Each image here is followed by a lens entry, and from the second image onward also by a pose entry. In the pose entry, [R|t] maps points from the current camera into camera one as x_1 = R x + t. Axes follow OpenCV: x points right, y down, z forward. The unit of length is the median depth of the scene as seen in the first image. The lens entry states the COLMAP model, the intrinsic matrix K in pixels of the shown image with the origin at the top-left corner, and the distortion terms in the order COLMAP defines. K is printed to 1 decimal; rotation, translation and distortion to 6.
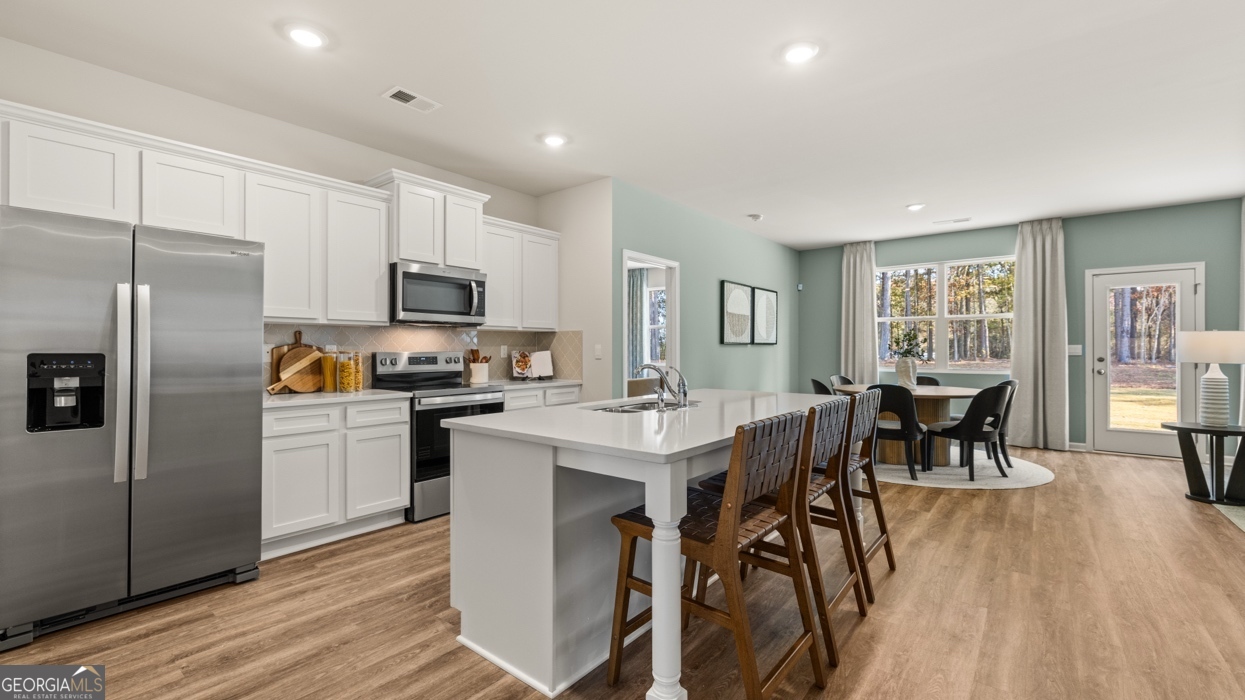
lens RADIAL K [[519.3, 0, 621.4], [0, 519.3, 345.4], [0, 0, 1]] dist [-0.004137, 0.000494]
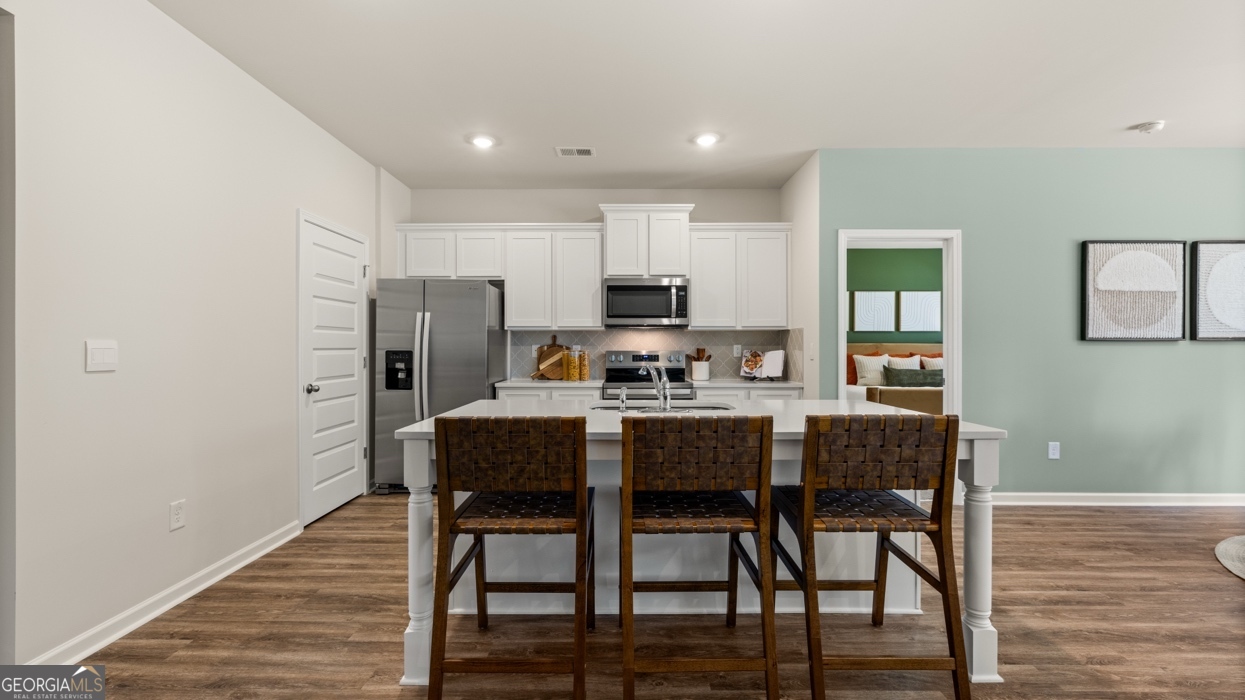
lens RADIAL K [[519.3, 0, 621.8], [0, 519.3, 347.6], [0, 0, 1]] dist [-0.004137, 0.000494]
pose [[0.622797, -0.000528, -0.782383, 0.578703], [0.005310, 0.999980, 0.003552, 0.001315], [0.782366, -0.006367, 0.622787, 0.262235]]
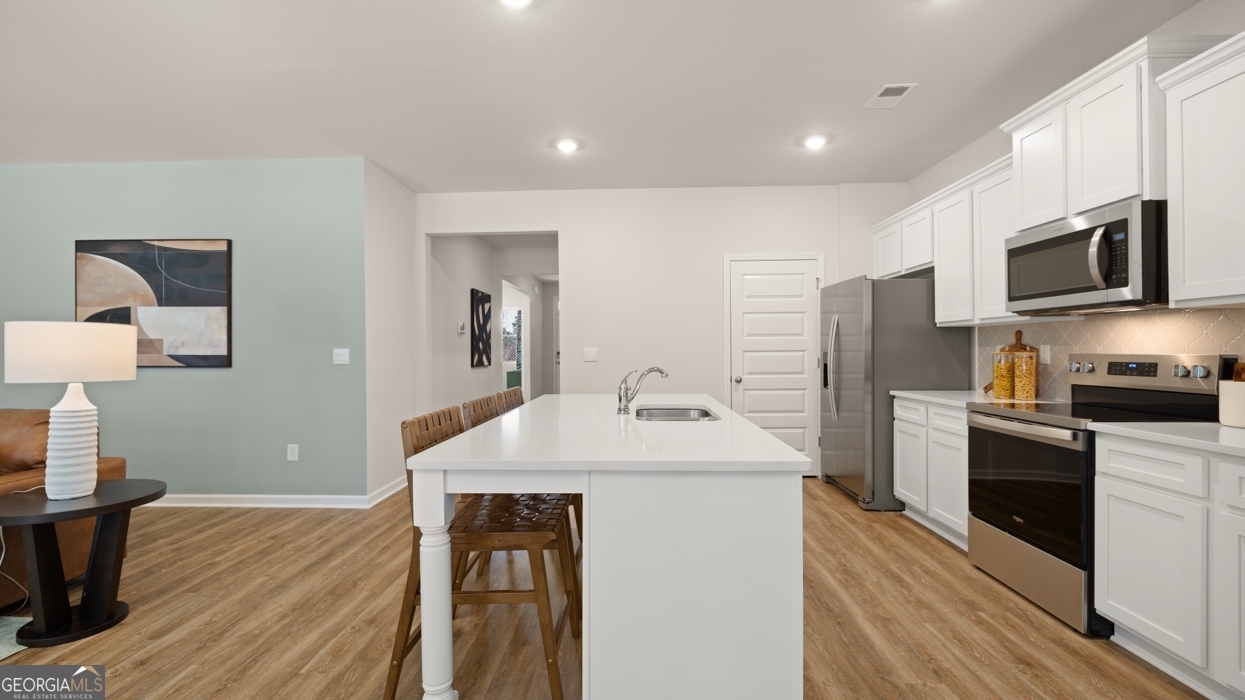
lens RADIAL K [[519.3, 0, 615.8], [0, 519.3, 348.8], [0, 0, 1]] dist [-0.004137, 0.000494]
pose [[-0.803510, 0.002755, -0.595285, 0.522668], [0.009804, 0.999915, -0.008607, 0.006287], [0.595211, -0.012752, -0.803468, 1.297100]]
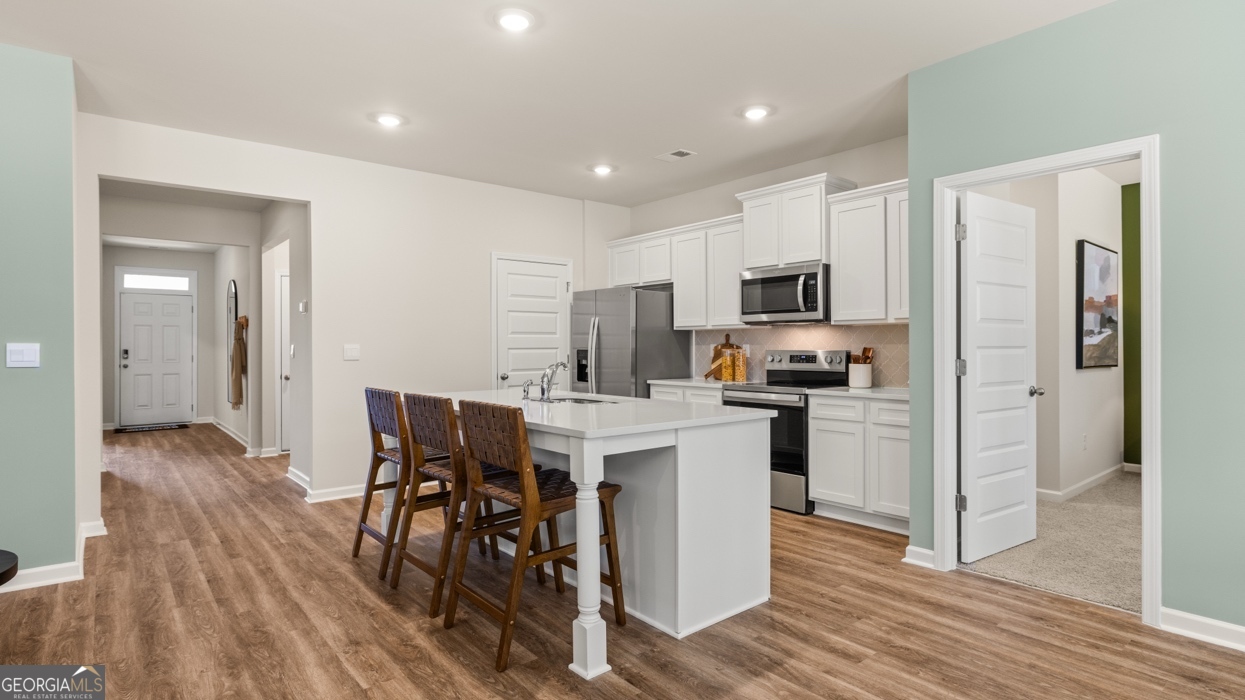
lens RADIAL K [[630.5, 0, 618.0], [0, 630.5, 343.5], [0, 0, 1]] dist [-0.009548, 0.002285]
pose [[-0.203477, -0.005035, -0.979067, 1.021003], [0.009327, 0.999931, -0.007081, 0.005299], [0.979035, -0.010572, -0.203416, 1.034376]]
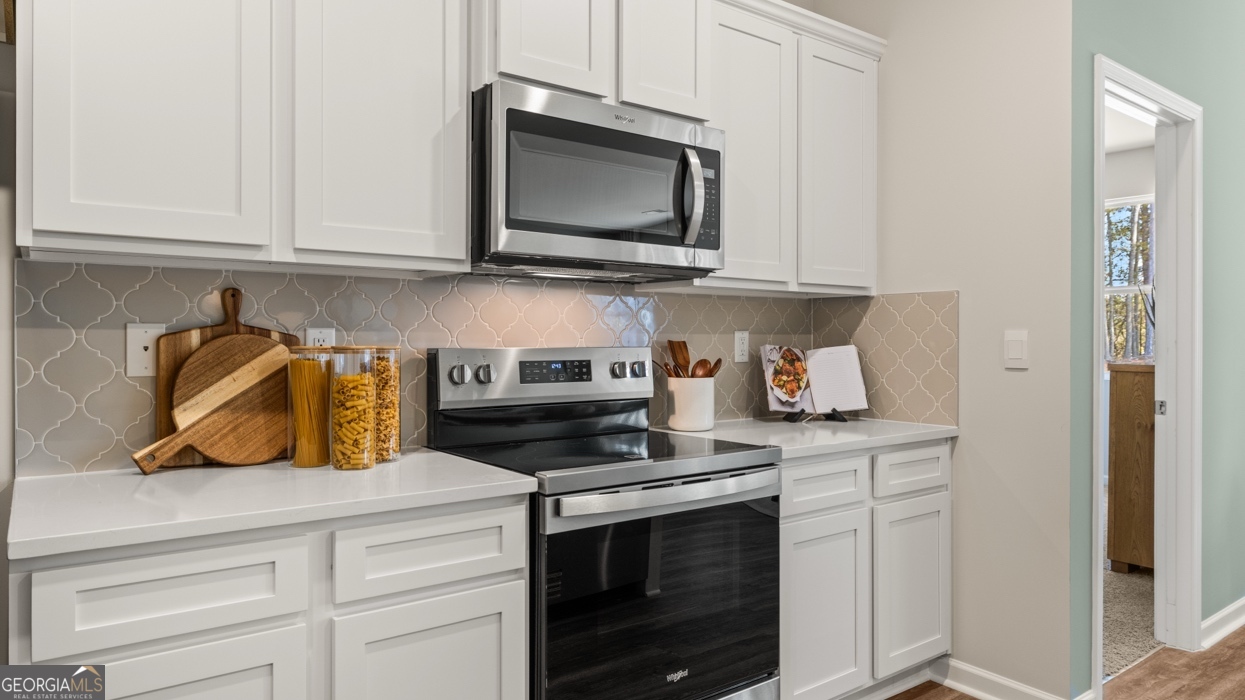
lens RADIAL K [[785.8, 0, 618.7], [0, 785.8, 338.7], [0, 0, 1]] dist [-0.001590, 0.002970]
pose [[0.969485, 0.003602, -0.245123, -0.230711], [-0.002056, 0.999976, 0.006560, 0.002531], [0.245141, -0.005856, 0.969470, 0.534383]]
